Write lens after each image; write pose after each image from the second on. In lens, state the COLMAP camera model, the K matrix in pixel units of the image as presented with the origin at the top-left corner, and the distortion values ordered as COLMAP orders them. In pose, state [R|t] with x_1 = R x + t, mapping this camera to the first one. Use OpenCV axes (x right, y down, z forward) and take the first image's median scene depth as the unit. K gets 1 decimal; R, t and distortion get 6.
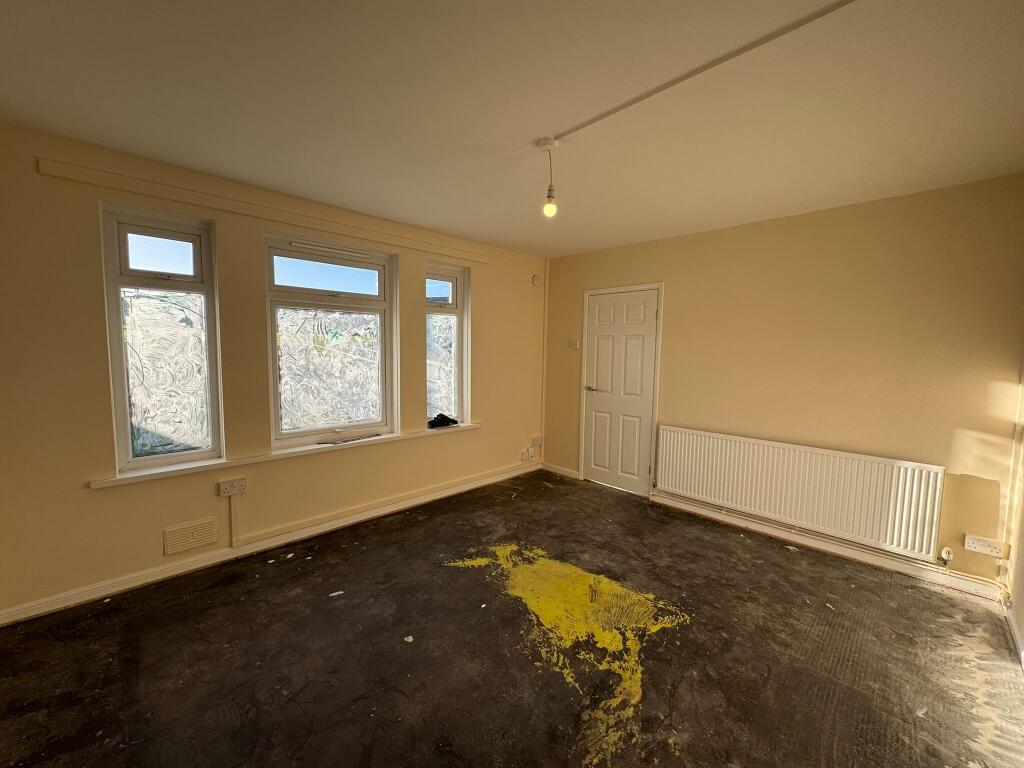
lens RADIAL K [[408.8, 0, 513.7], [0, 408.8, 387.9], [0, 0, 1]] dist [-0.004575, 0.000095]
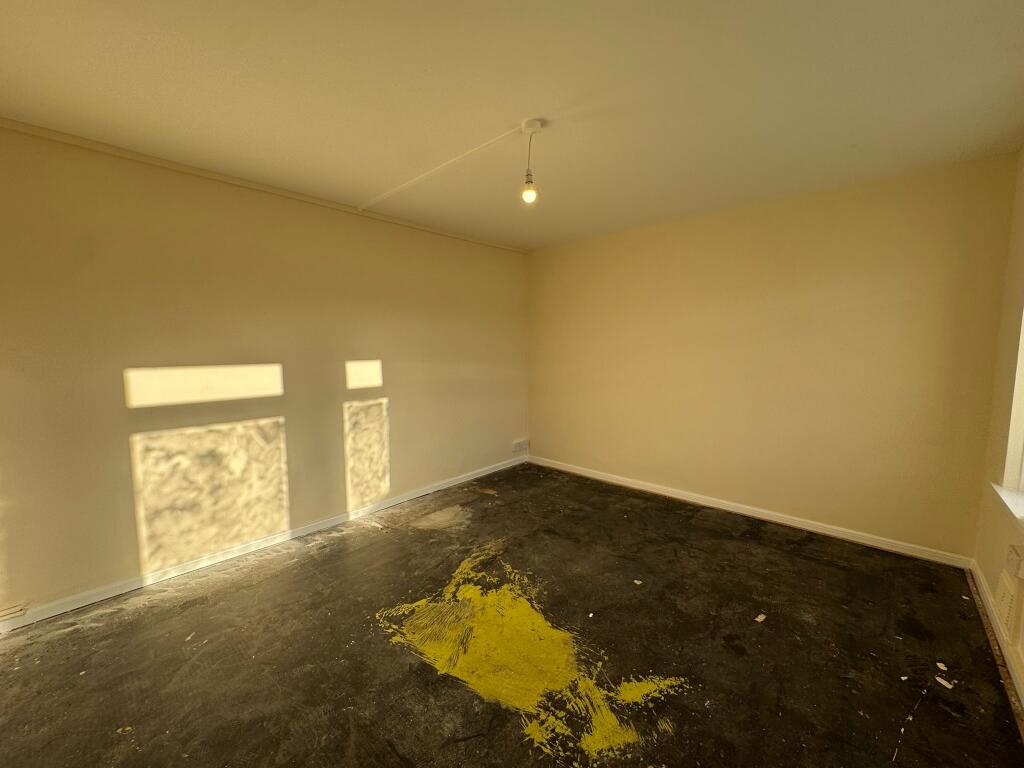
lens RADIAL K [[408.8, 0, 514.0], [0, 408.8, 381.3], [0, 0, 1]] dist [-0.004575, 0.000095]
pose [[-0.998410, -0.006608, -0.055981, 0.158803], [-0.017048, 0.981998, 0.188119, -0.163349], [0.053730, 0.188774, -0.980550, 1.823372]]
